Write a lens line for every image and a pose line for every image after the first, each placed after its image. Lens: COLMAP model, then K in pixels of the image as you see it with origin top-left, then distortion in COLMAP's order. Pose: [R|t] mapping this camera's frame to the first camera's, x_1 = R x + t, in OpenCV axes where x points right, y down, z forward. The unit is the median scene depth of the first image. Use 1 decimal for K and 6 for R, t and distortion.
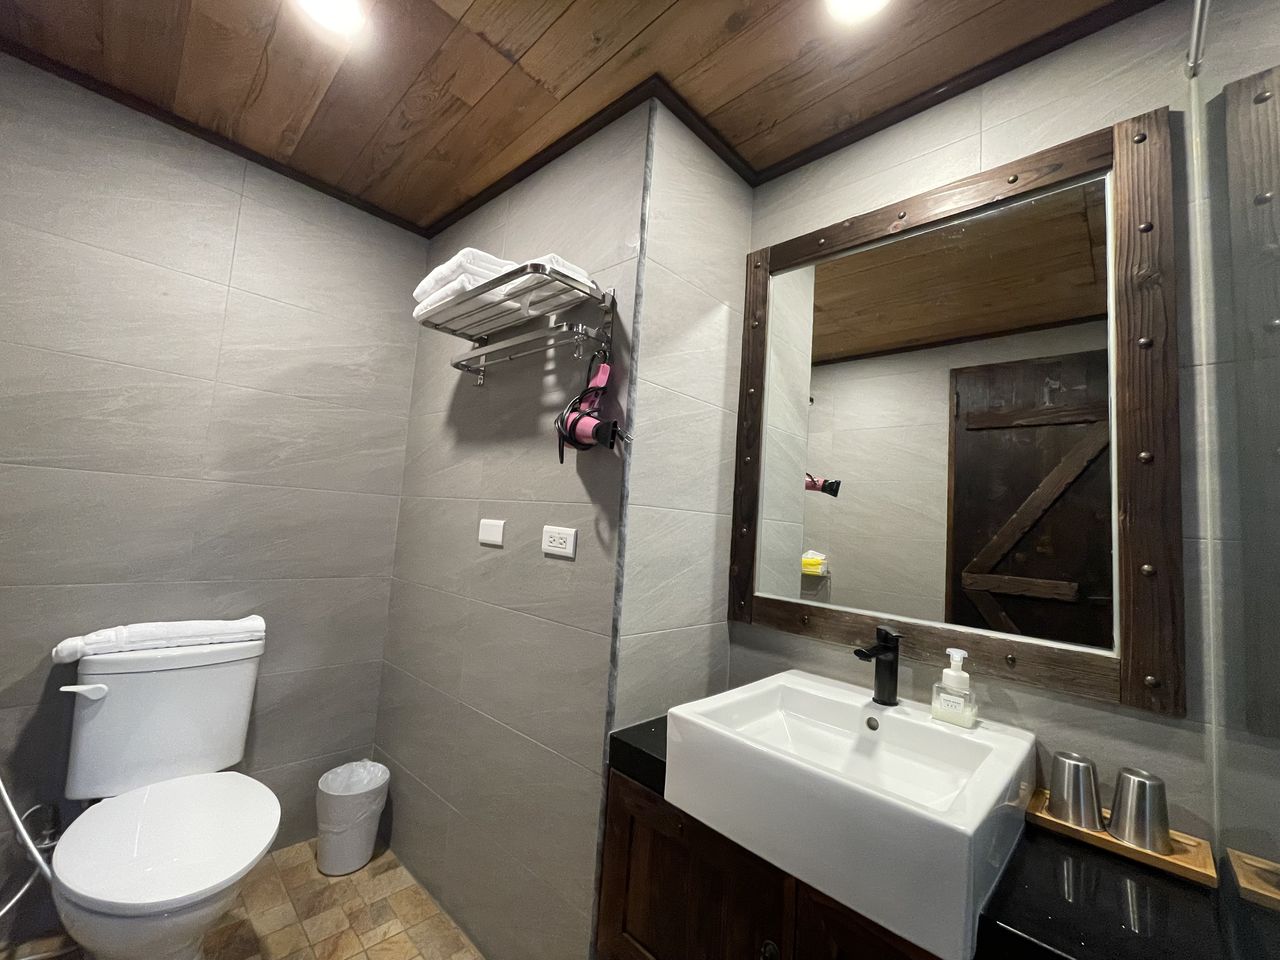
lens RADIAL K [[518.6, 0, 640.6], [0, 518.6, 478.3], [0, 0, 1]] dist [0.001613, -0.001443]
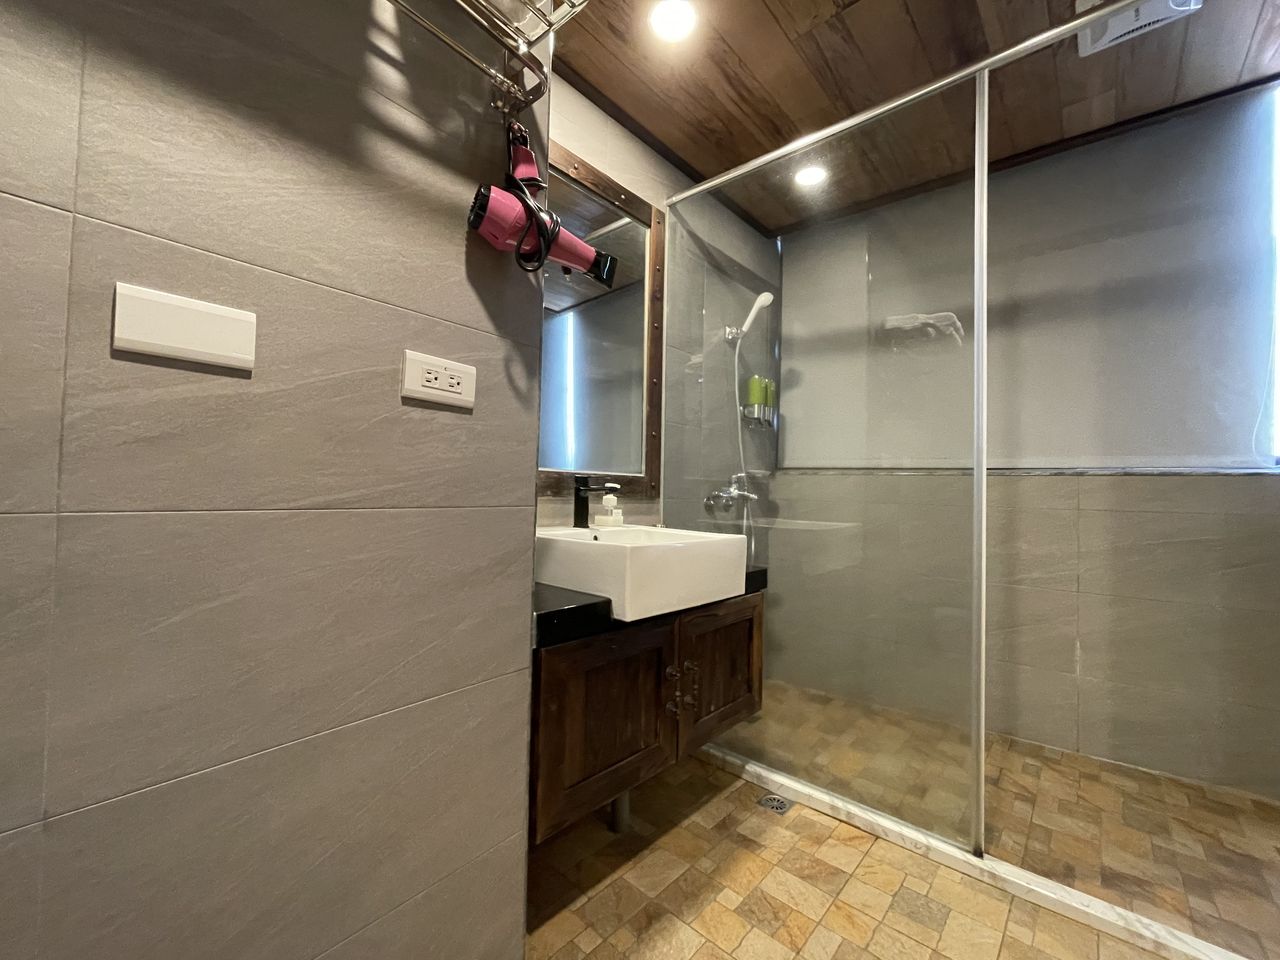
lens RADIAL K [[518.6, 0, 641.2], [0, 518.6, 478.1], [0, 0, 1]] dist [0.001613, -0.001443]
pose [[-0.048383, -0.049519, 0.997601, -0.806746], [-0.115207, 0.992381, 0.043672, 0.184696], [-0.992163, -0.112818, -0.053719, 0.790921]]
